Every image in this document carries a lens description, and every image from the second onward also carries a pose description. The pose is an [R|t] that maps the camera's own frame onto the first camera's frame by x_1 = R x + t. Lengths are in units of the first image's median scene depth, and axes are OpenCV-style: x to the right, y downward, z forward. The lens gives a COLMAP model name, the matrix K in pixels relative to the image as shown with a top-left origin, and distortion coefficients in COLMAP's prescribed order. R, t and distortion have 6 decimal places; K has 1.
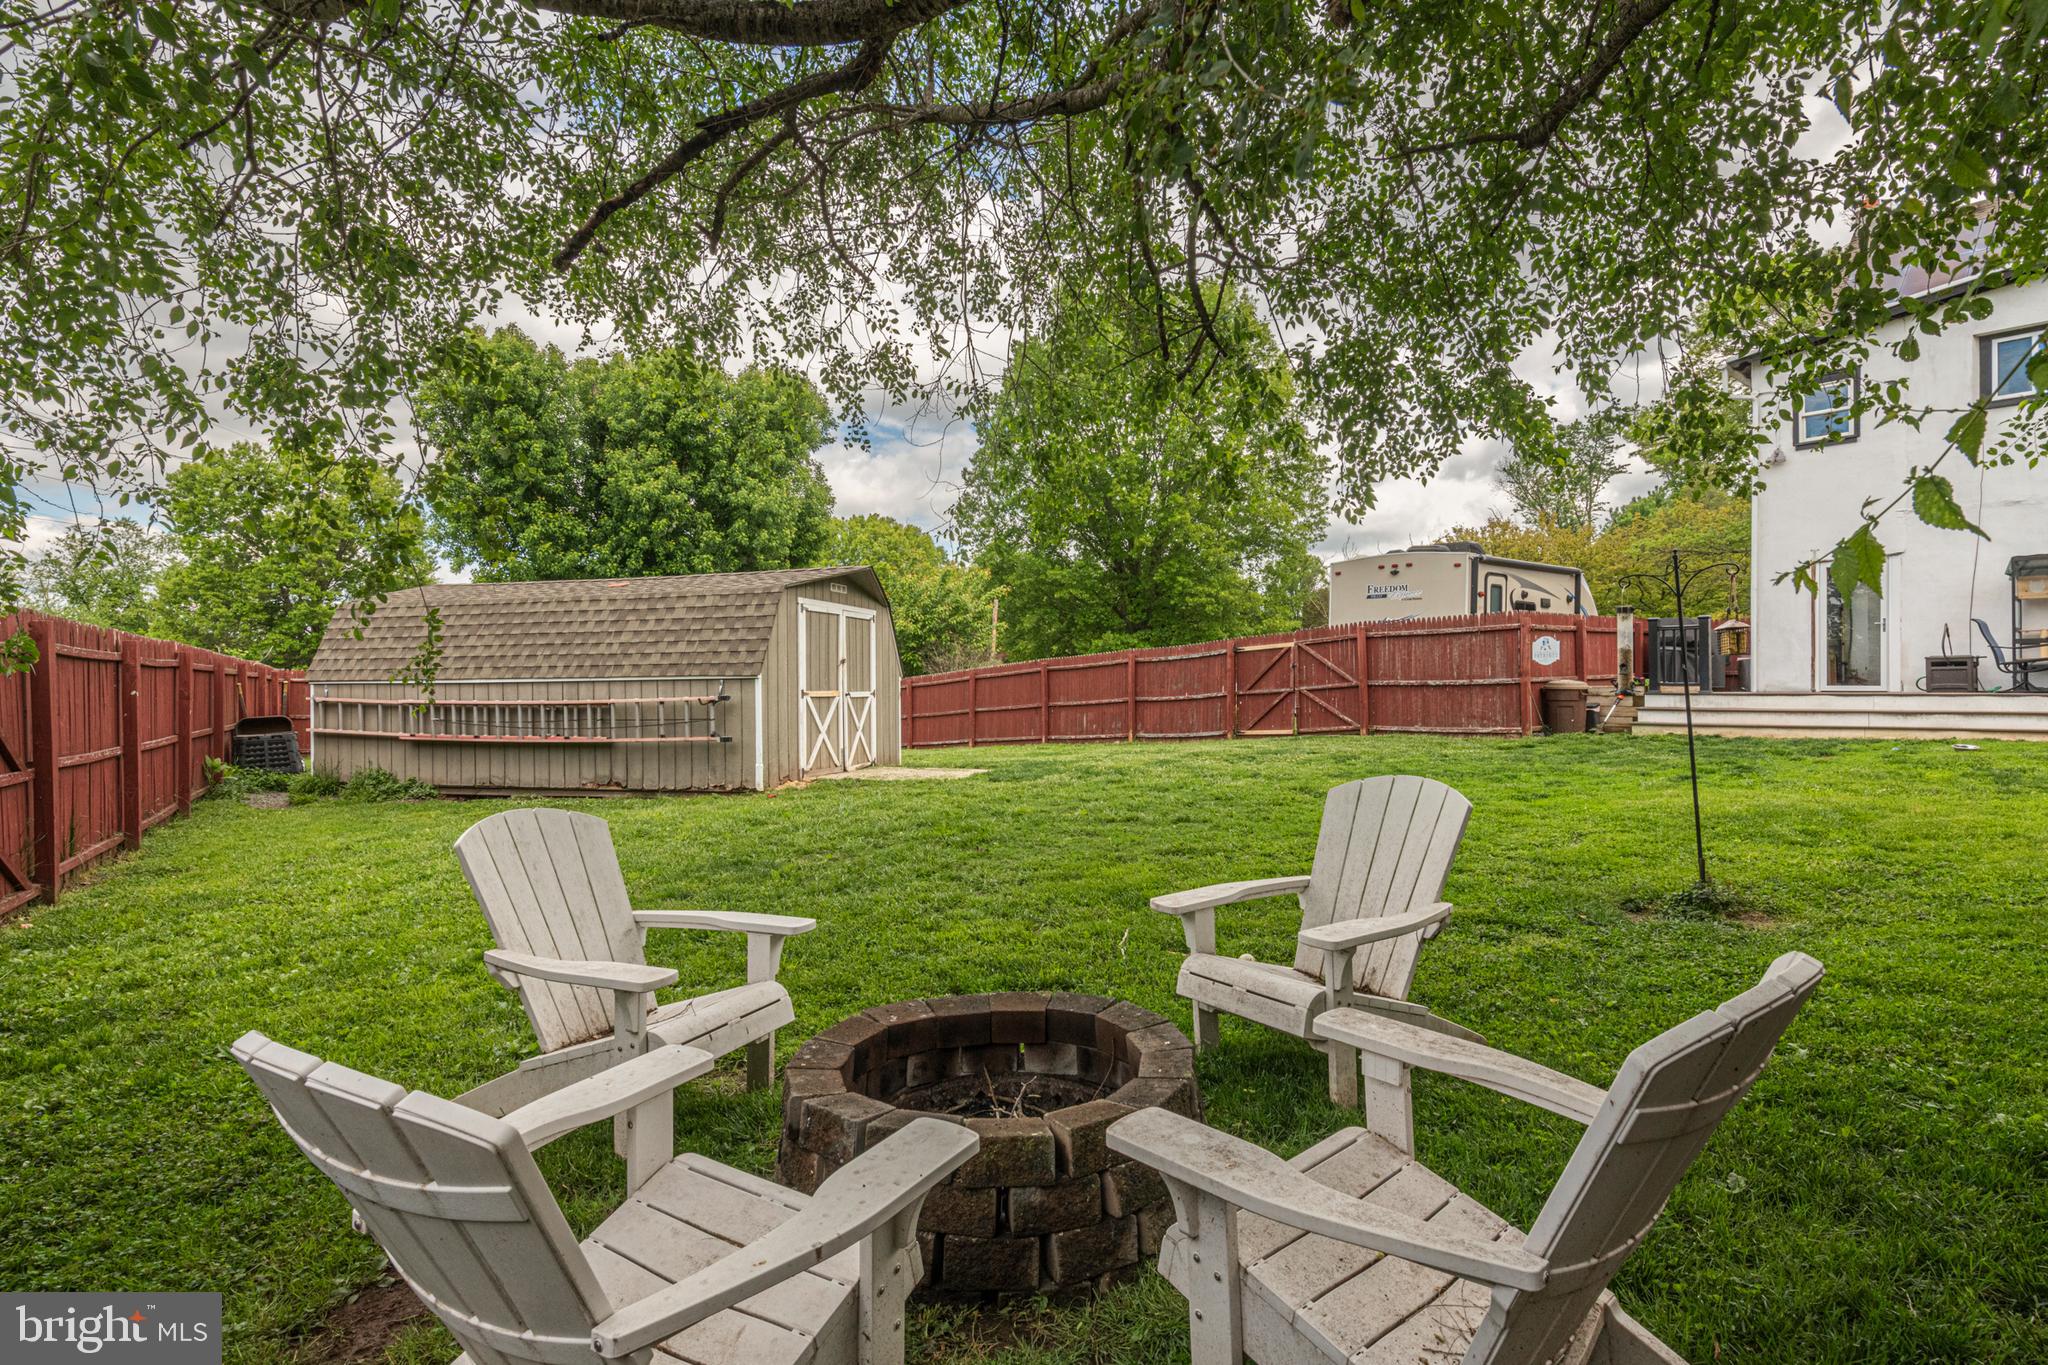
lens RADIAL K [[1018.4, 0, 1024.0], [0, 1018.4, 682.5], [0, 0, 1]] dist [0.009806, 0.000038]
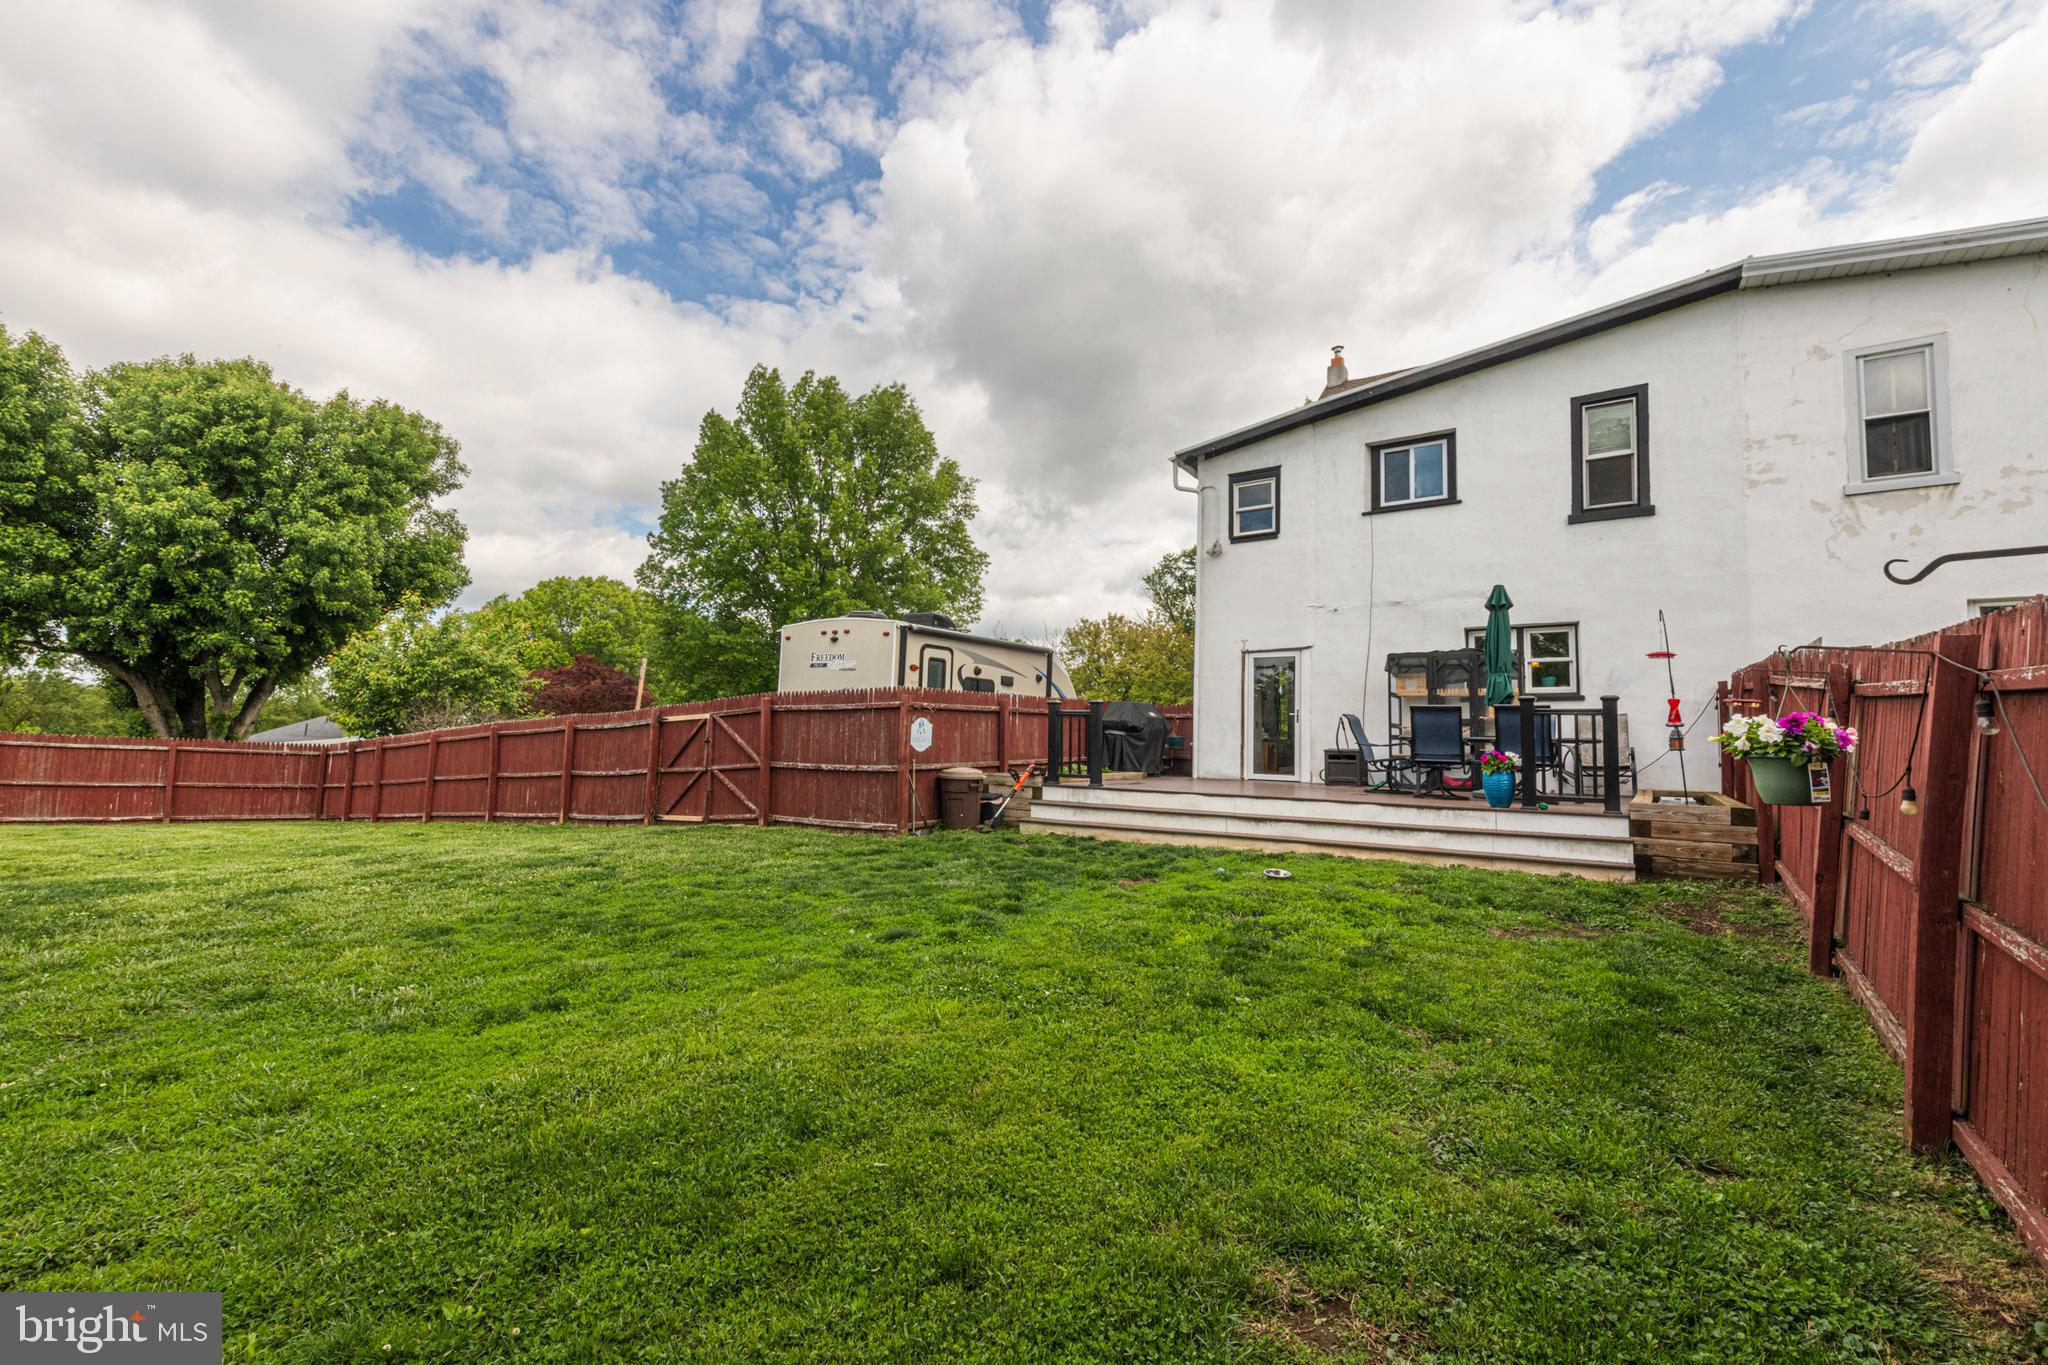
lens RADIAL K [[840.2, 0, 1024.0], [0, 840.2, 682.5], [0, 0, 1]] dist [0.020652, -0.006805]
pose [[0.965741, 0.041836, 0.256113, 0.323650], [-0.024770, 0.997274, -0.069503, -0.021880], [-0.258323, 0.060778, 0.964145, 0.235698]]
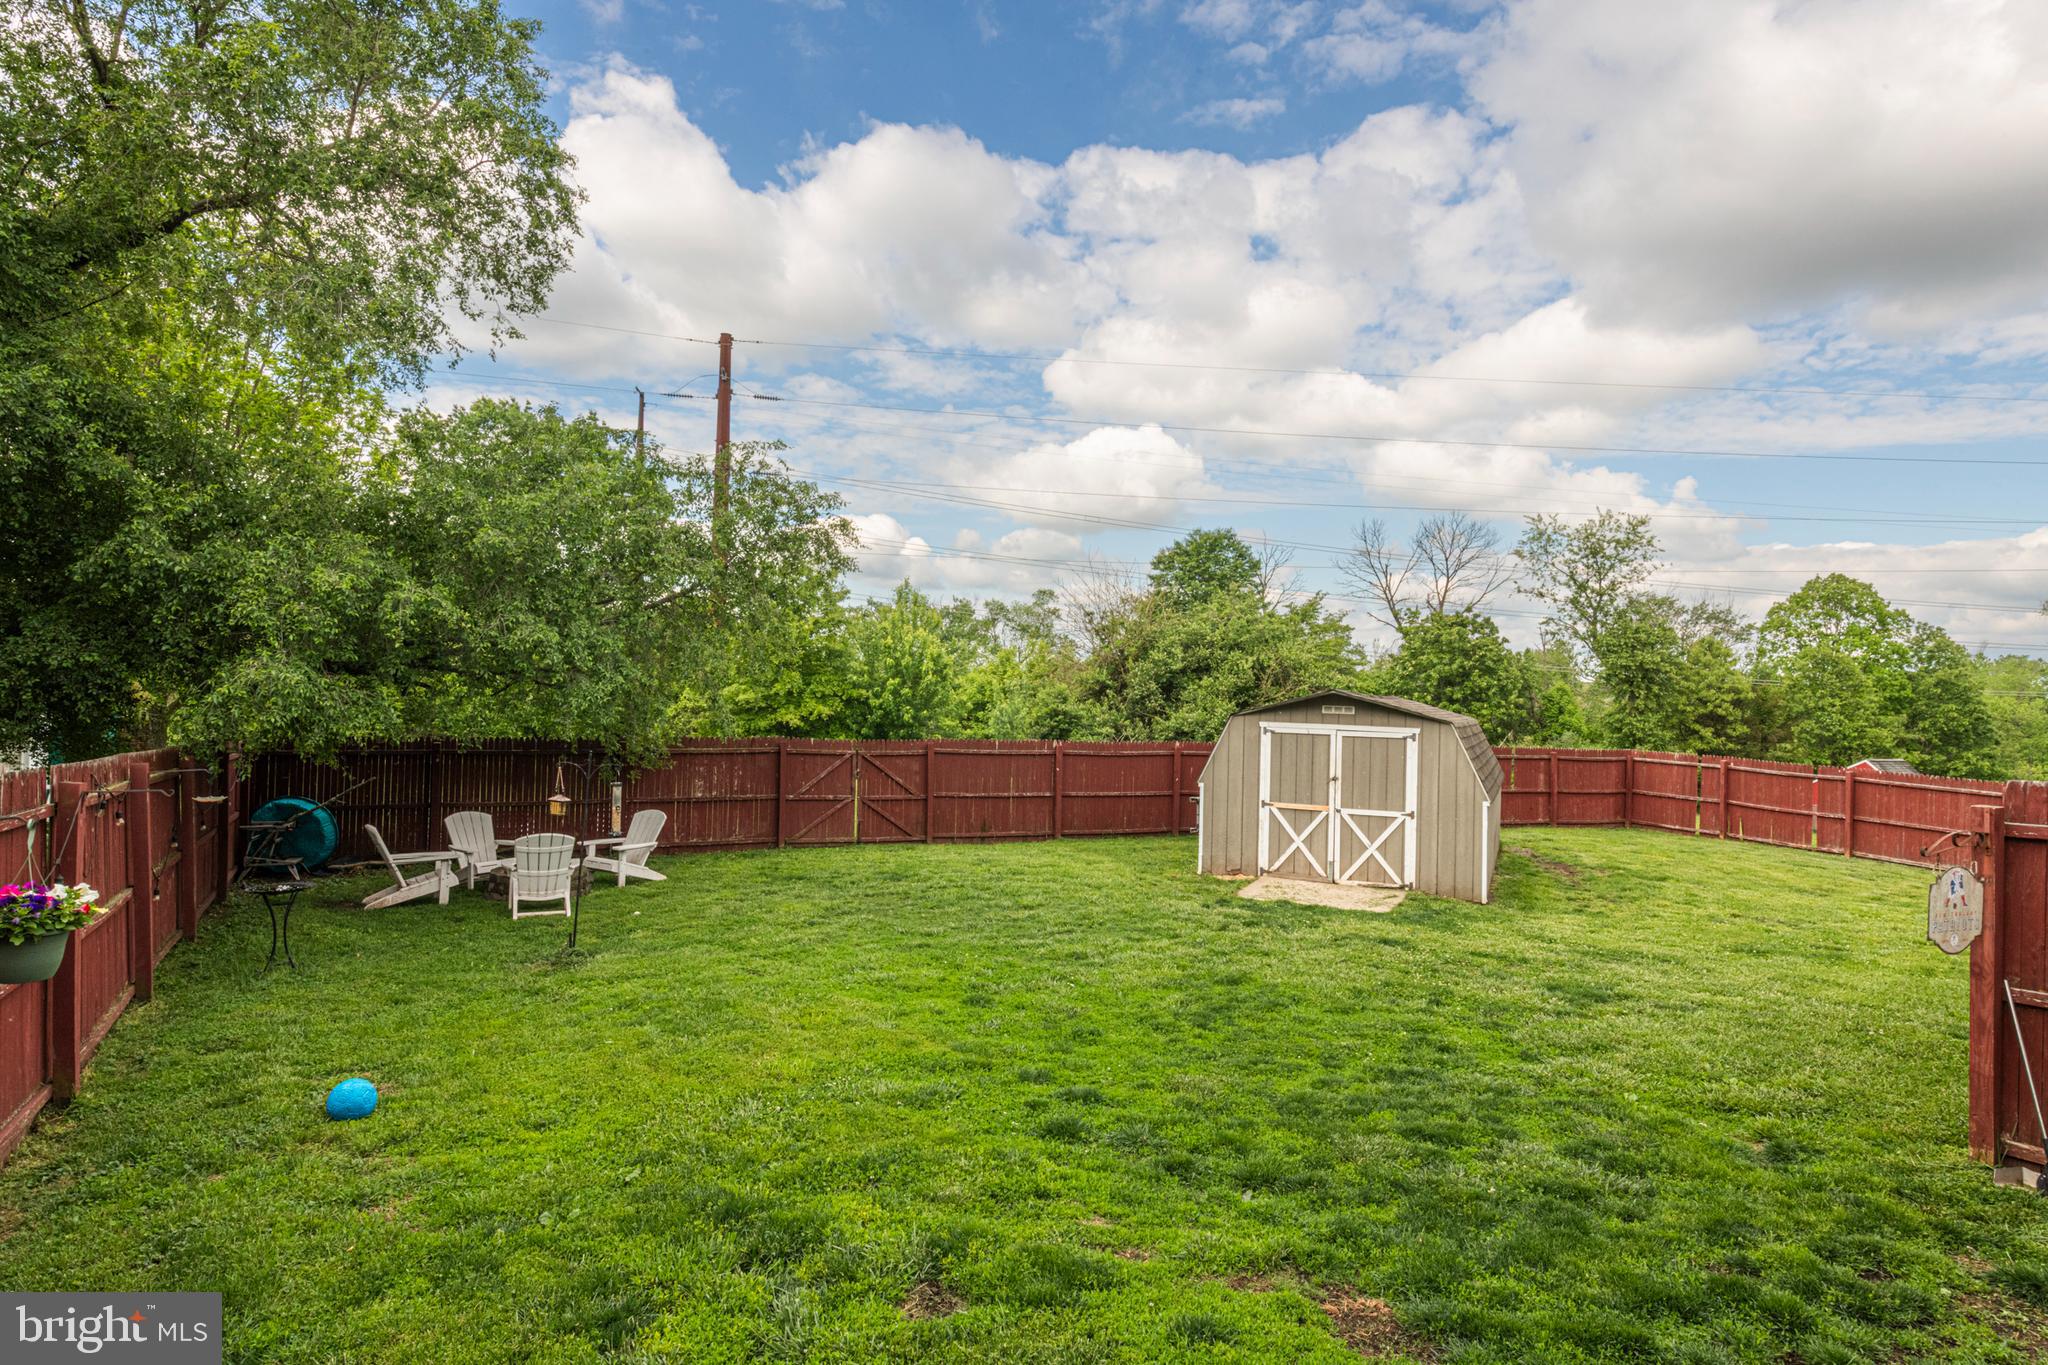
lens RADIAL K [[1101.4, 0, 1024.0], [0, 1101.4, 682.5], [0, 0, 1]] dist [0.002161, 0.001076]
pose [[-0.142609, -0.011262, -0.989715, 0.718937], [-0.022690, 0.999710, -0.008106, -0.075527], [0.989519, 0.021301, -0.142823, 0.601877]]
